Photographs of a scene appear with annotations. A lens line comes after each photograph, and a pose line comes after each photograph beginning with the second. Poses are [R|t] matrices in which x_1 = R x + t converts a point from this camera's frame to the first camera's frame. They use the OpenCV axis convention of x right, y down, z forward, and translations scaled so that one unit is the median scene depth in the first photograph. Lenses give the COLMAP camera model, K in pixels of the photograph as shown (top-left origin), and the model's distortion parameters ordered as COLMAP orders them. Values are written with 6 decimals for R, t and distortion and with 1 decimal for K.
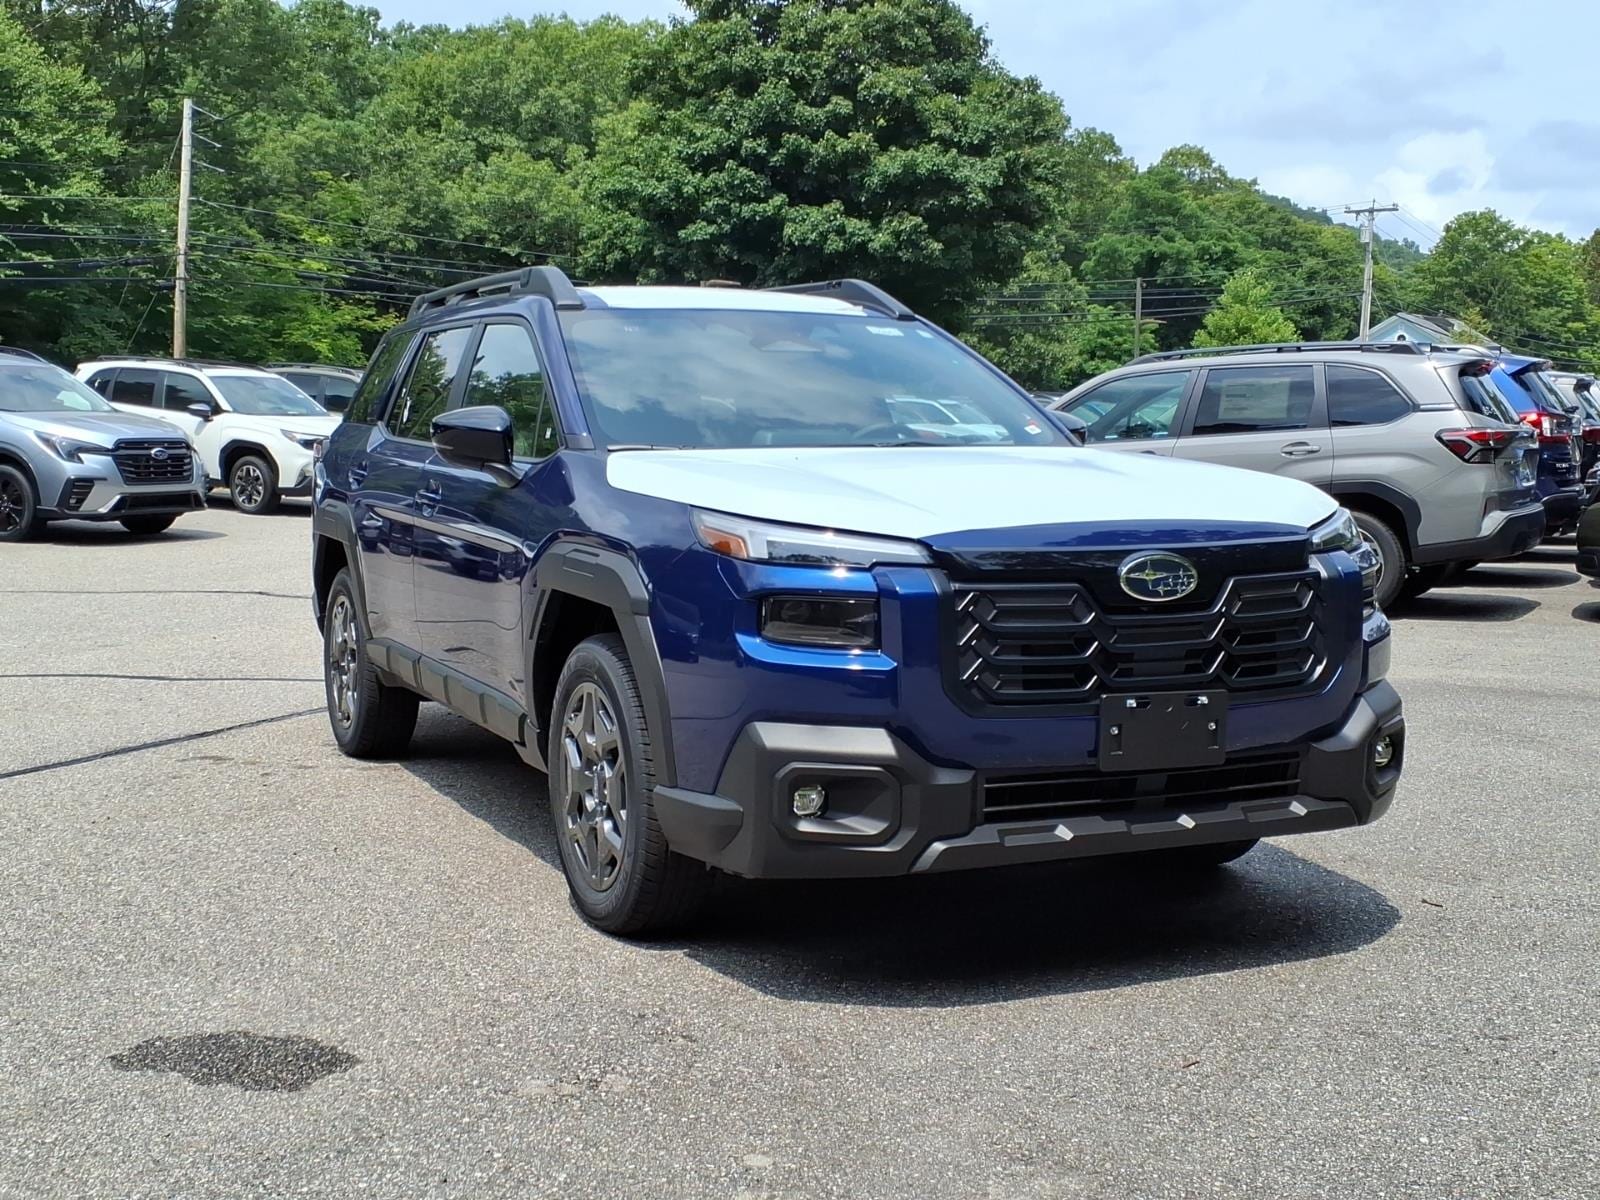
lens RADIAL K [[1736.3, 0, 789.7], [0, 1736.3, 594.8], [0, 0, 1]] dist [0.009041, 0.000000]
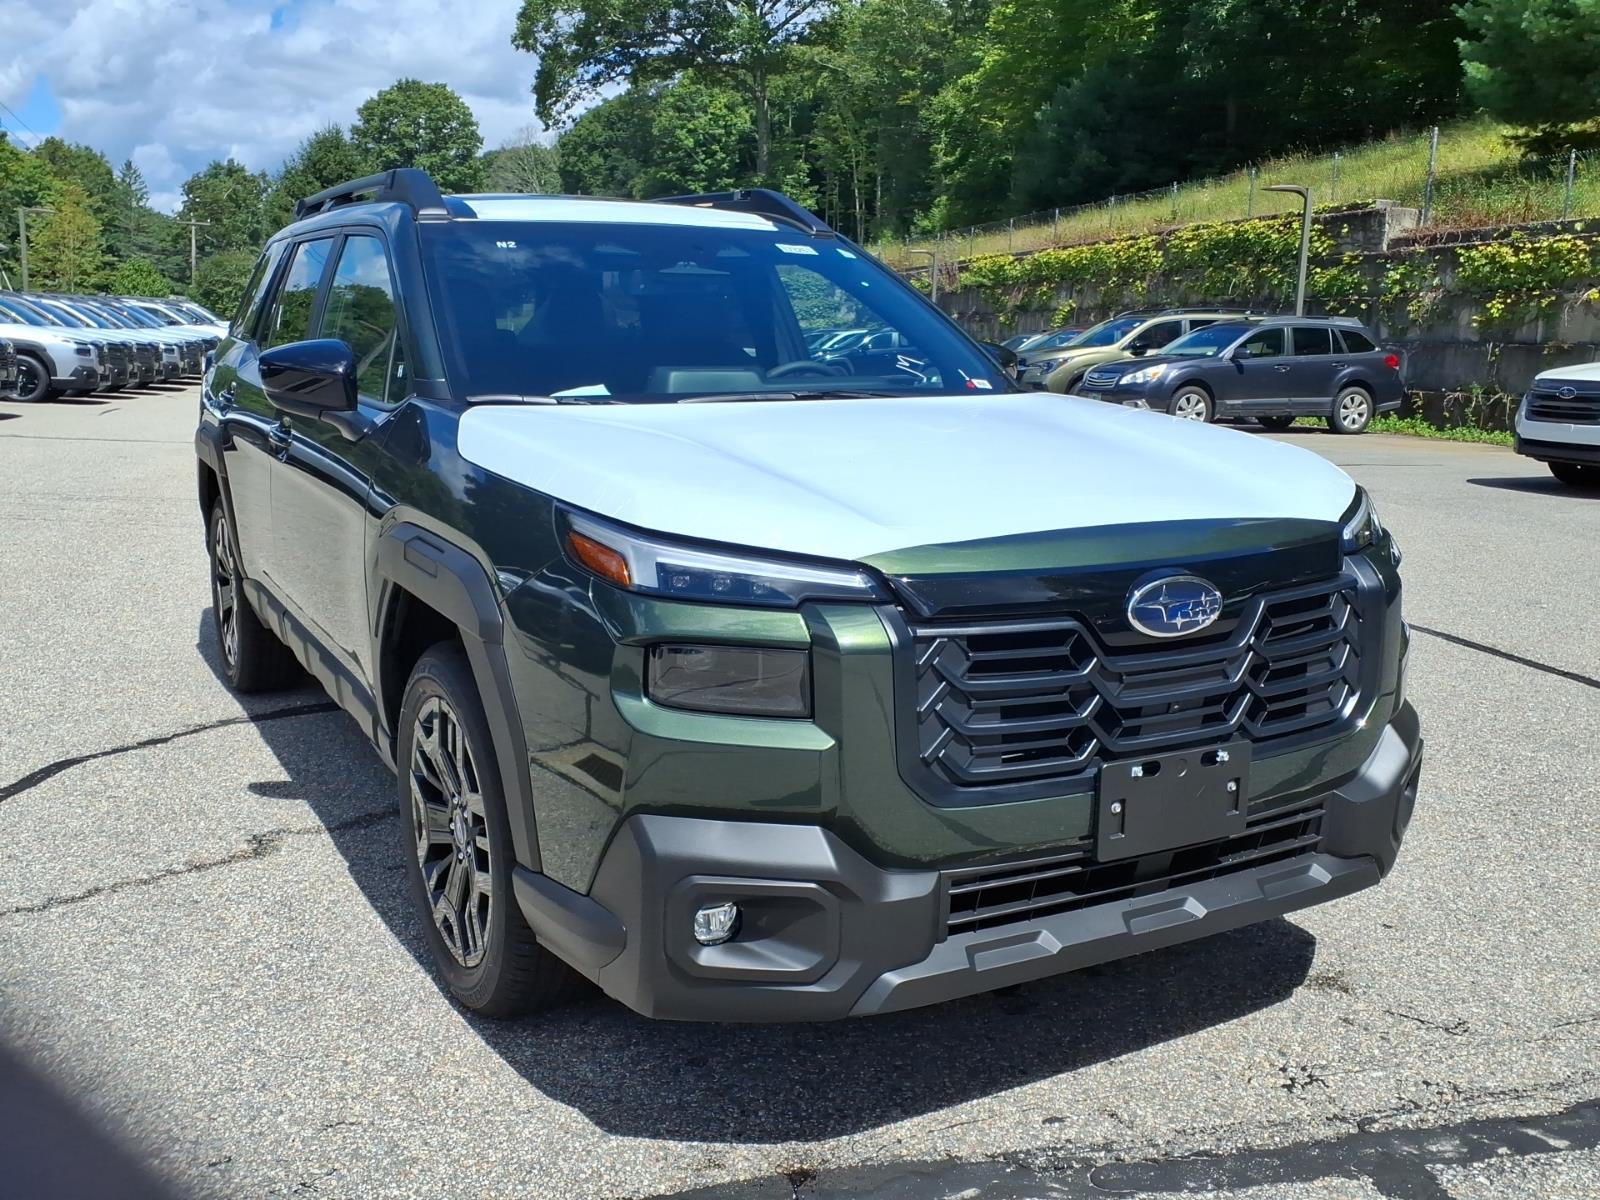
lens RADIAL K [[1460.0, 0, 809.1], [0, 1460.0, 602.0], [0, 0, 1]] dist [0.067330, 0.000000]
pose [[0.997463, 0.000046, 0.071185, 0.006700], [-0.006657, 0.995678, 0.092634, -0.069358], [-0.070873, -0.092873, 0.993152, 0.371190]]
